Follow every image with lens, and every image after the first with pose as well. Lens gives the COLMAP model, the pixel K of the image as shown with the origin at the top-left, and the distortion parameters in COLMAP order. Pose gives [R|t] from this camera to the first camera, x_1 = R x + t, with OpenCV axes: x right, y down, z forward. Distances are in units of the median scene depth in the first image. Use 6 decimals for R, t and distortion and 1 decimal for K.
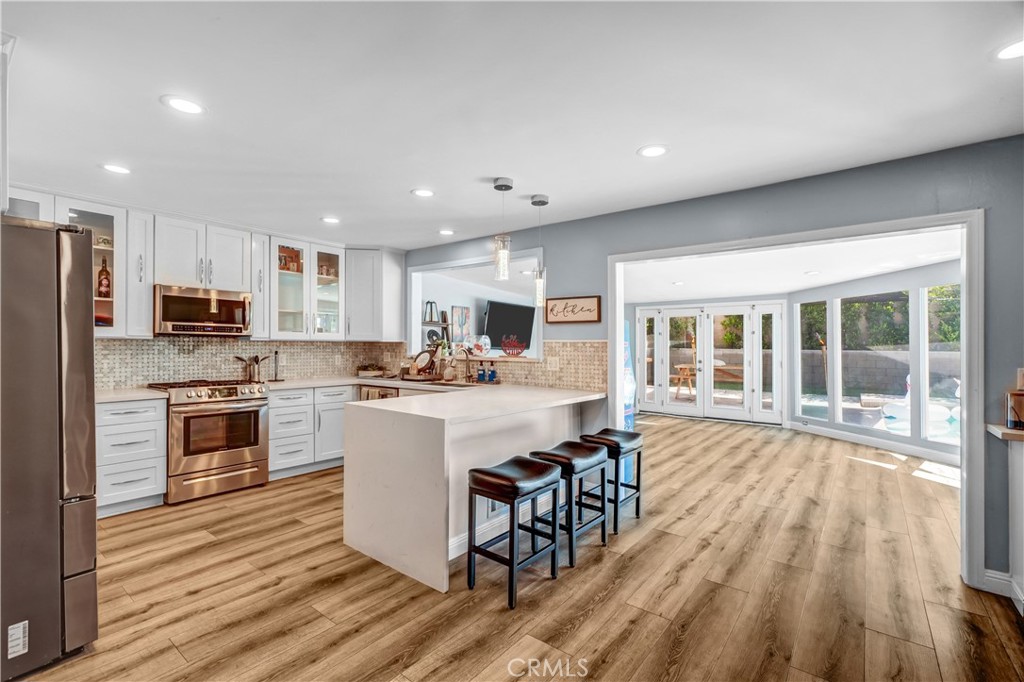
lens RADIAL K [[448.0, 0, 508.9], [0, 448.0, 343.2], [0, 0, 1]] dist [-0.003692, 0.002106]
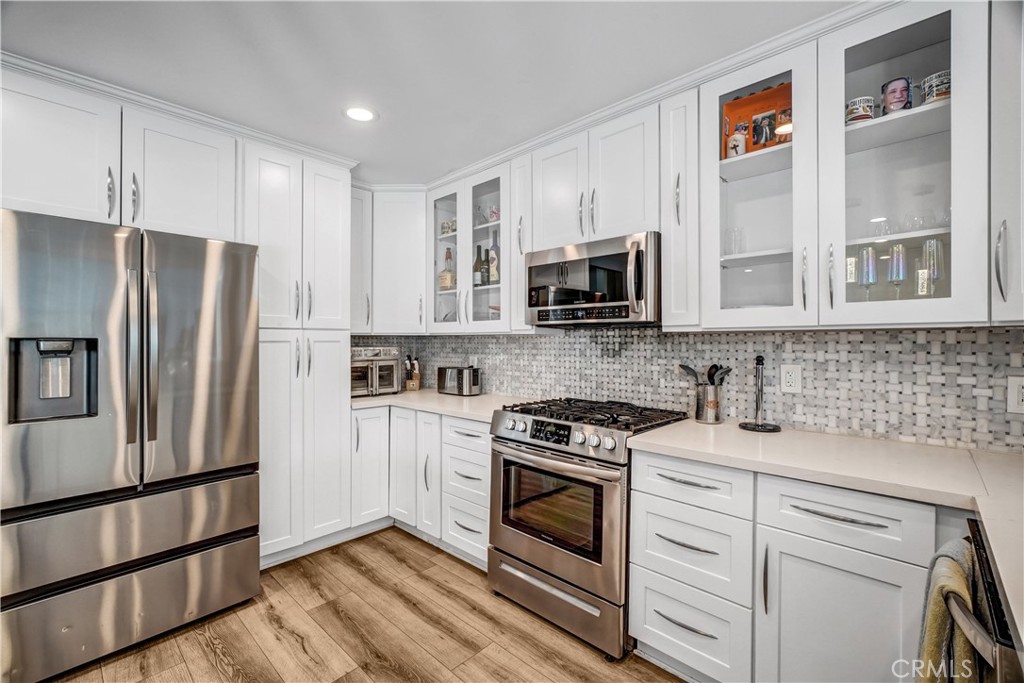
lens RADIAL K [[448.0, 0, 485.5], [0, 448.0, 346.3], [0, 0, 1]] dist [-0.003692, 0.002106]
pose [[-0.106866, 0.010402, -0.994219, -0.092840], [0.011634, 0.999890, 0.009211, 0.001783], [0.994205, -0.010583, -0.106975, 0.896506]]
